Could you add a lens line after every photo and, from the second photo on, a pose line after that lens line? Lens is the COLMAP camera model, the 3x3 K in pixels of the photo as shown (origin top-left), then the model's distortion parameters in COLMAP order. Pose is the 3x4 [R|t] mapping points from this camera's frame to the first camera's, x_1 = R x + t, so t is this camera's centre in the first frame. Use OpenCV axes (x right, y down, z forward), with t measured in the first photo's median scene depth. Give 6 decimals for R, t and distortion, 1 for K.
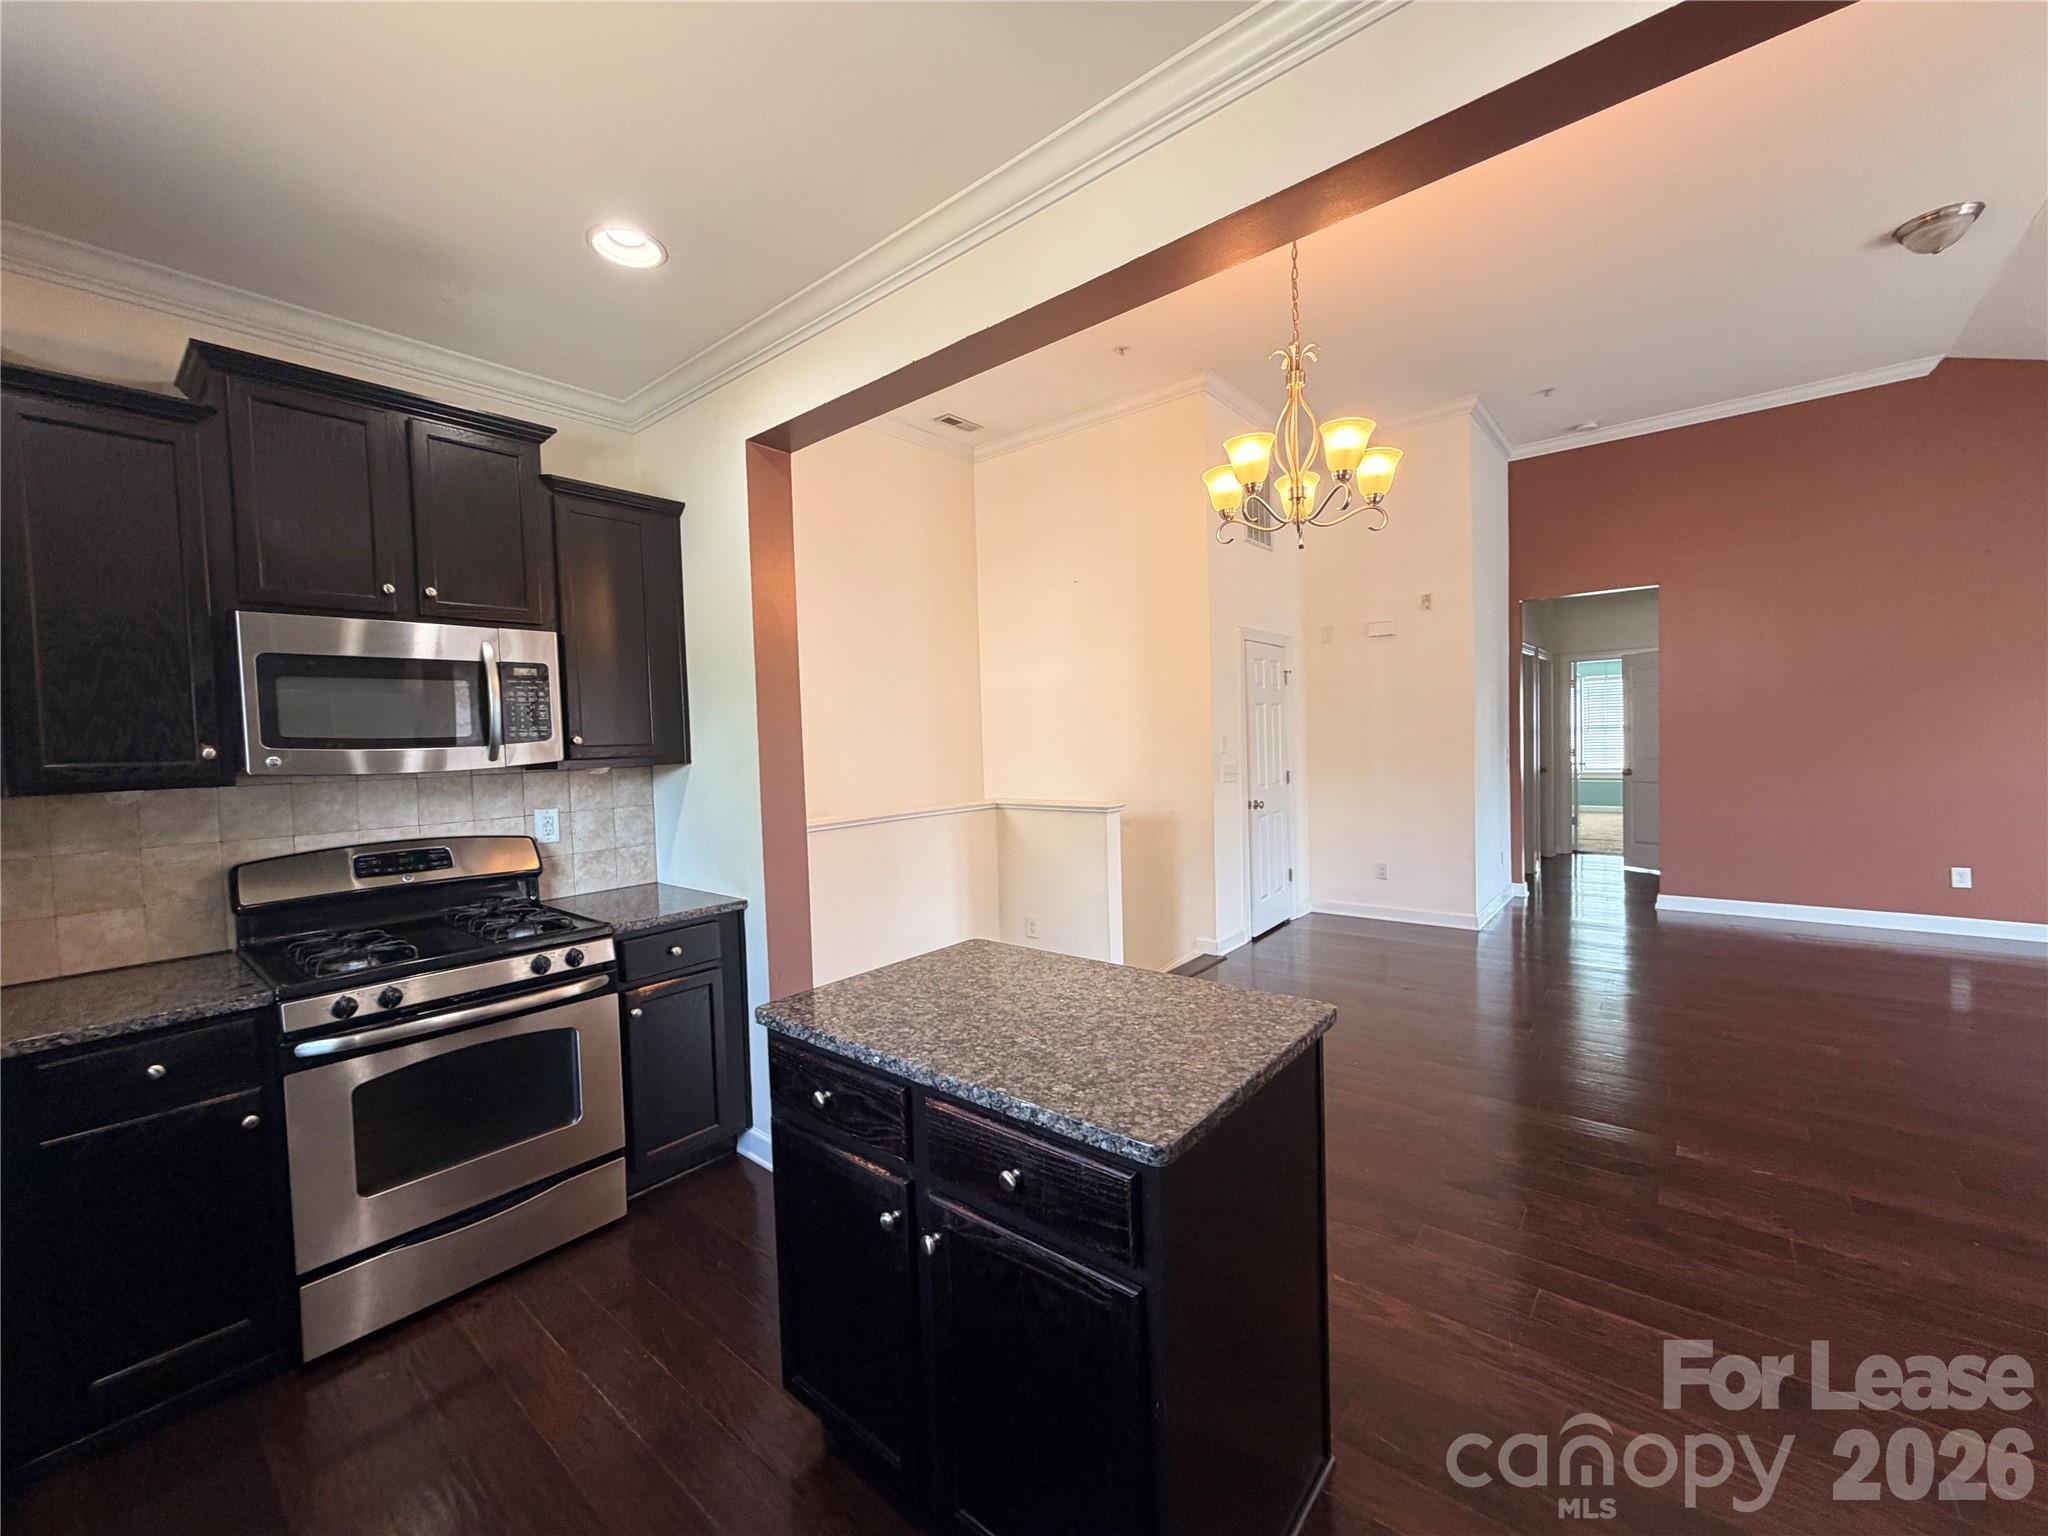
lens RADIAL K [[812.0, 0, 1019.6], [0, 812.0, 769.4], [0, 0, 1]] dist [0.007980, 0.000002]
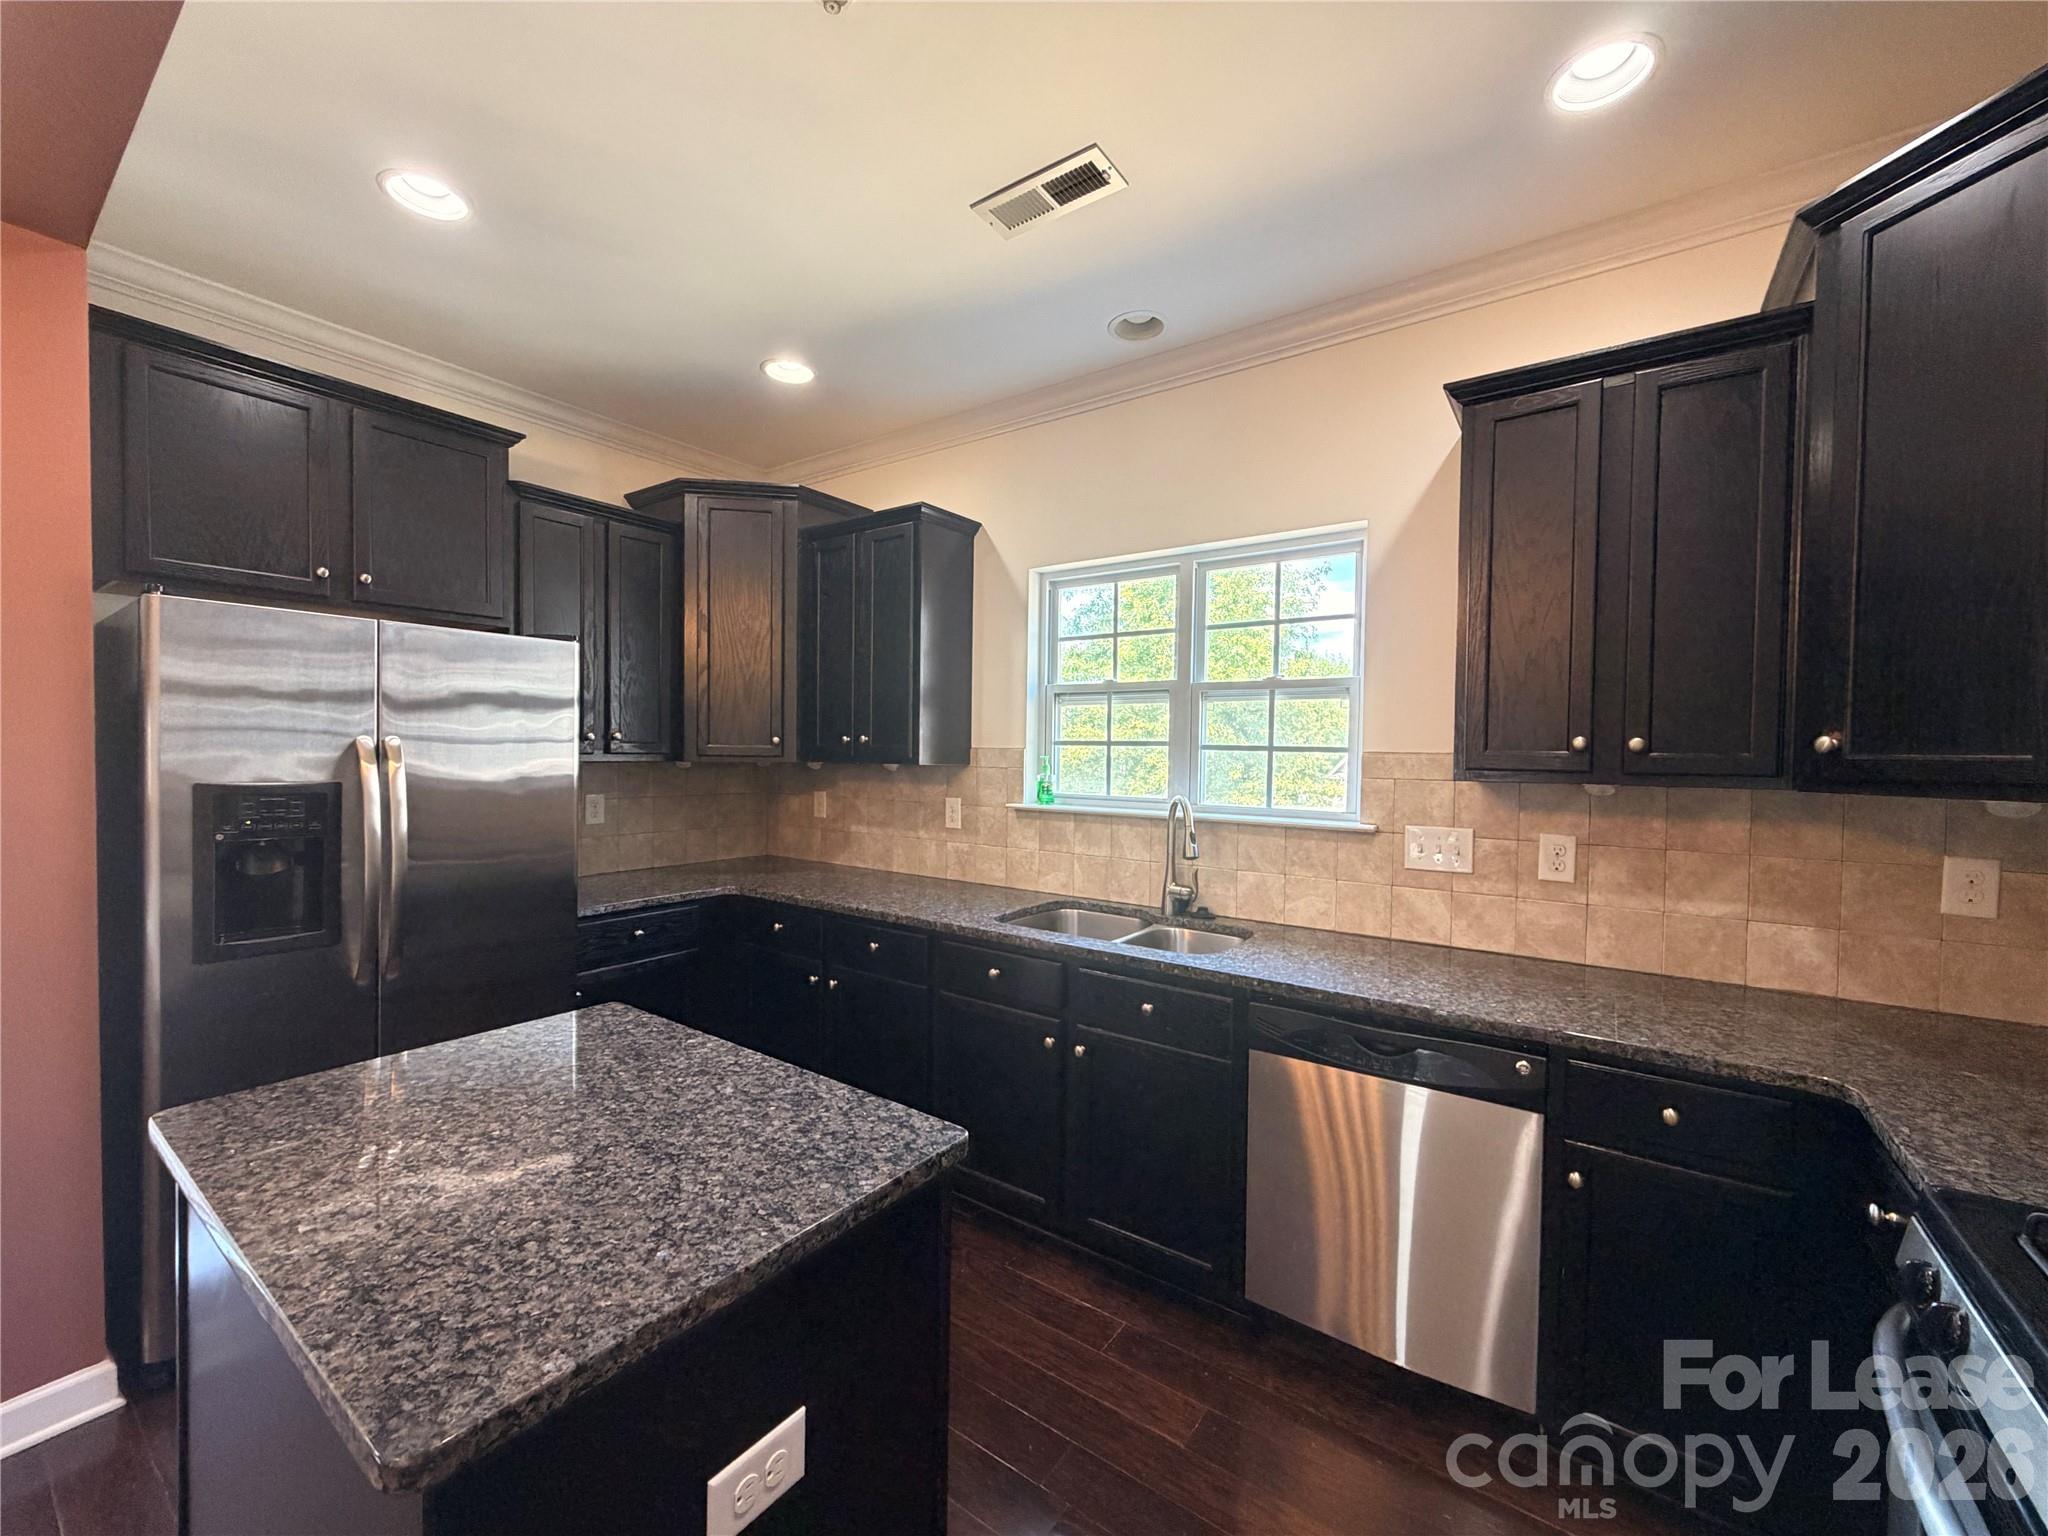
lens RADIAL K [[815.1, 0, 1019.7], [0, 815.1, 767.0], [0, 0, 1]] dist [-0.000222, 0.000011]
pose [[-0.997286, 0.020015, -0.070857, -0.269398], [0.015451, 0.997805, 0.064391, -0.045600], [0.071990, 0.063122, -0.995406, 1.375351]]
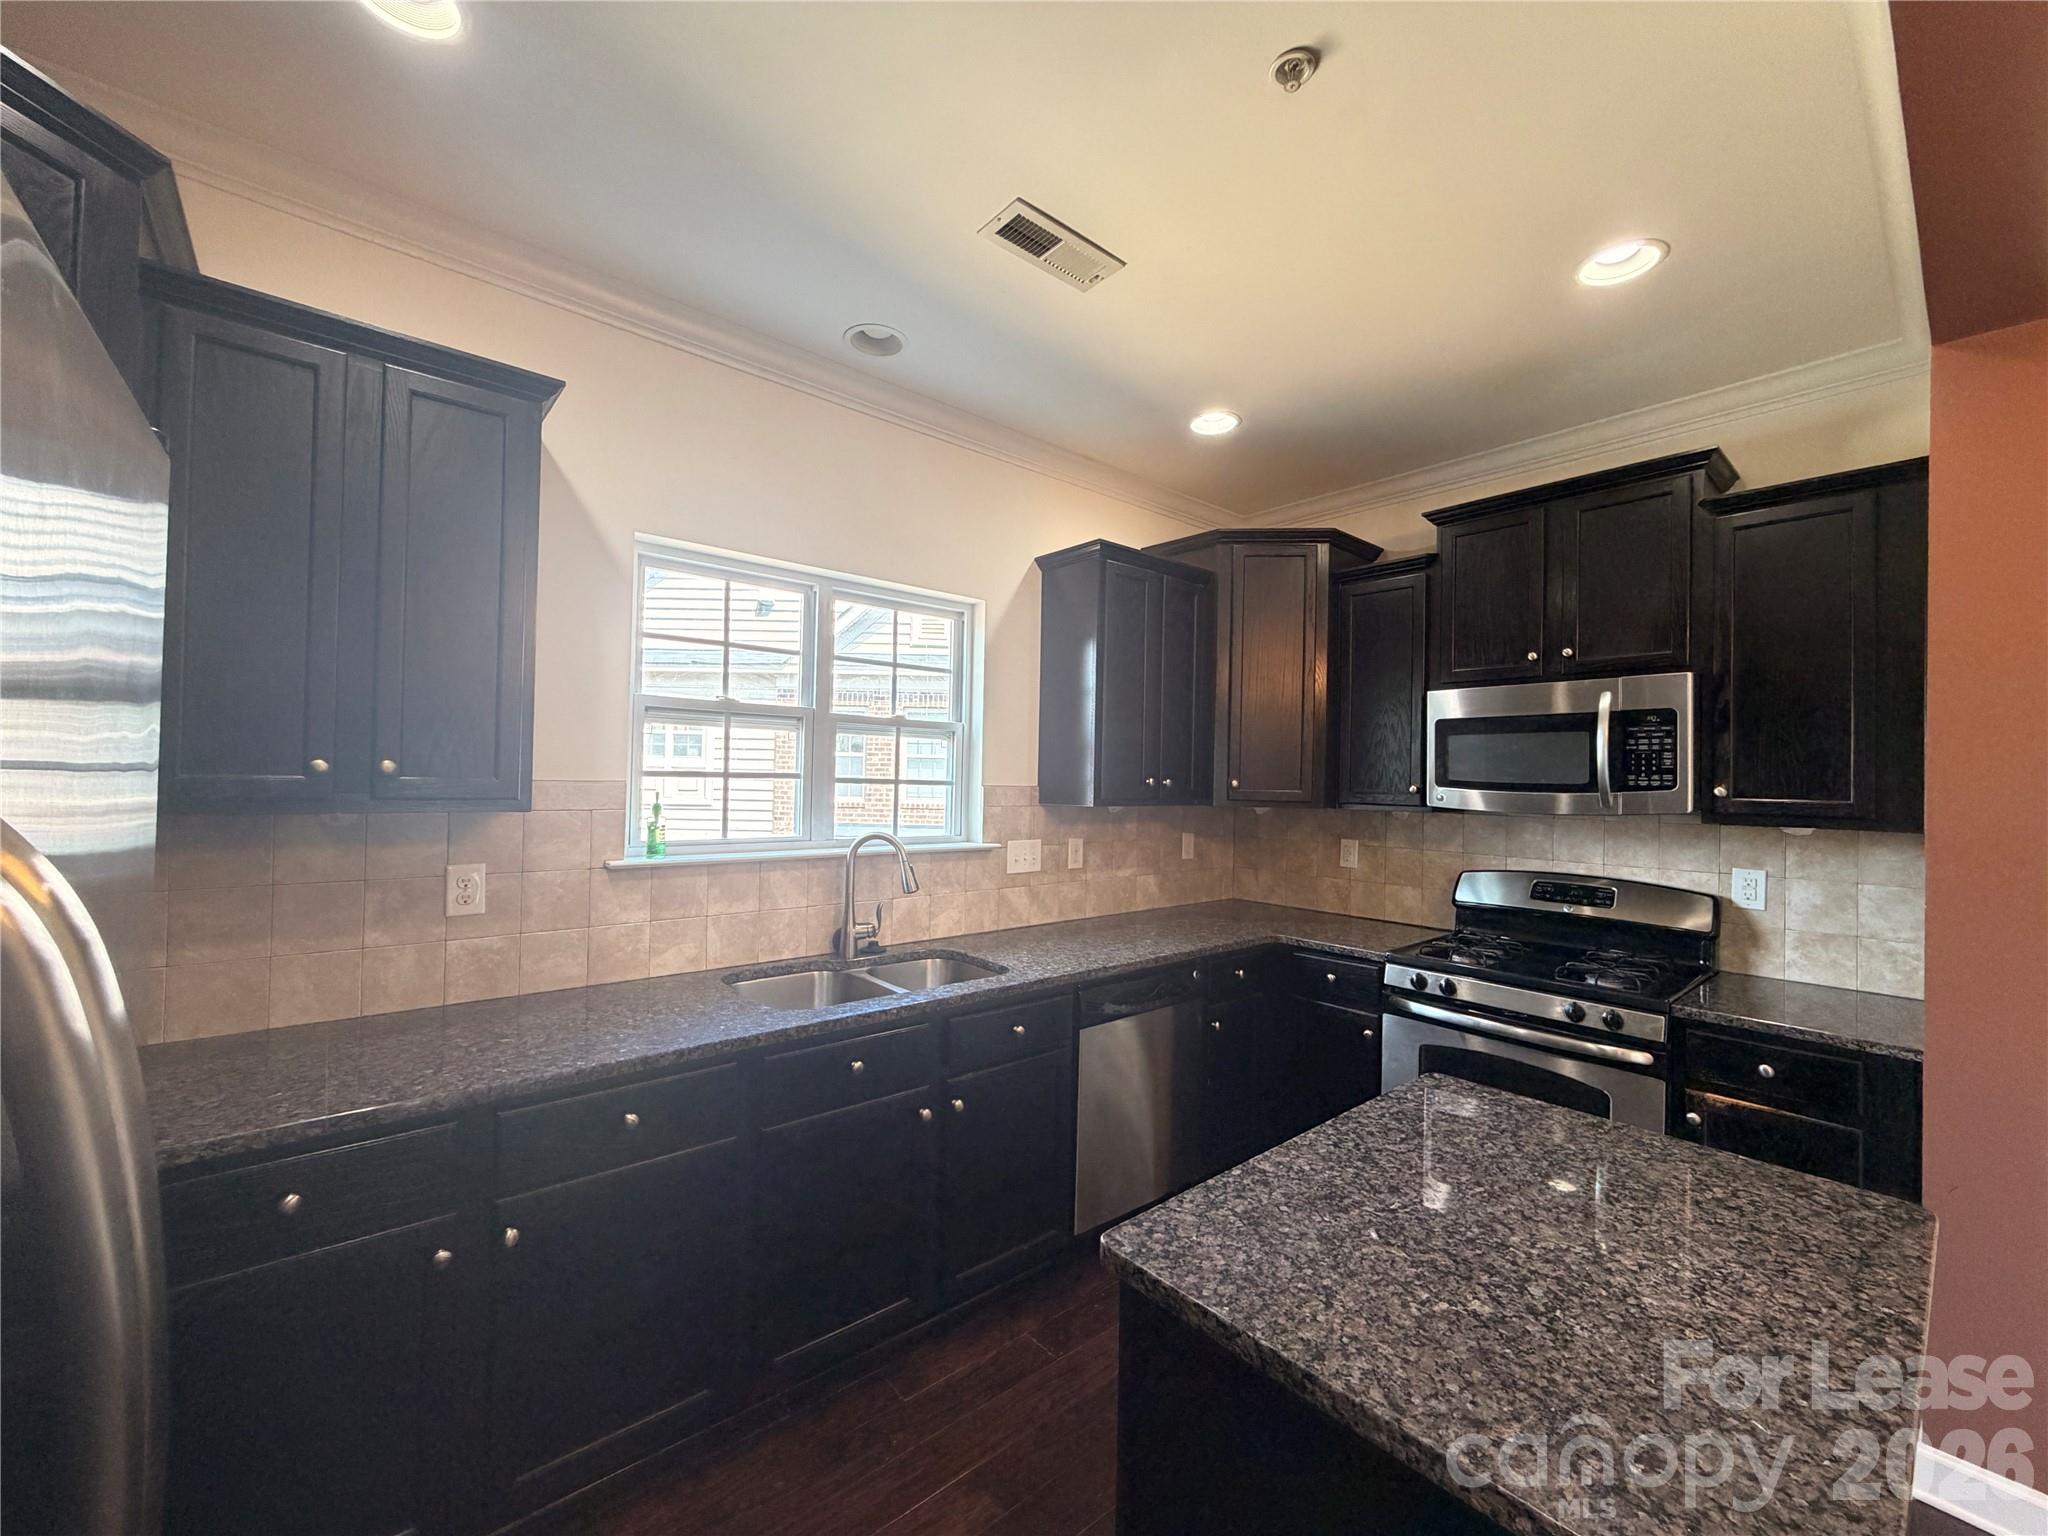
lens RADIAL K [[815.1, 0, 1019.7], [0, 815.1, 767.0], [0, 0, 1]] dist [-0.000222, 0.000011]
pose [[-0.173043, 0.012772, -0.984831, 0.588951], [-0.054959, 0.998233, 0.022603, -0.053711], [0.983380, 0.058036, -0.172036, 0.547352]]
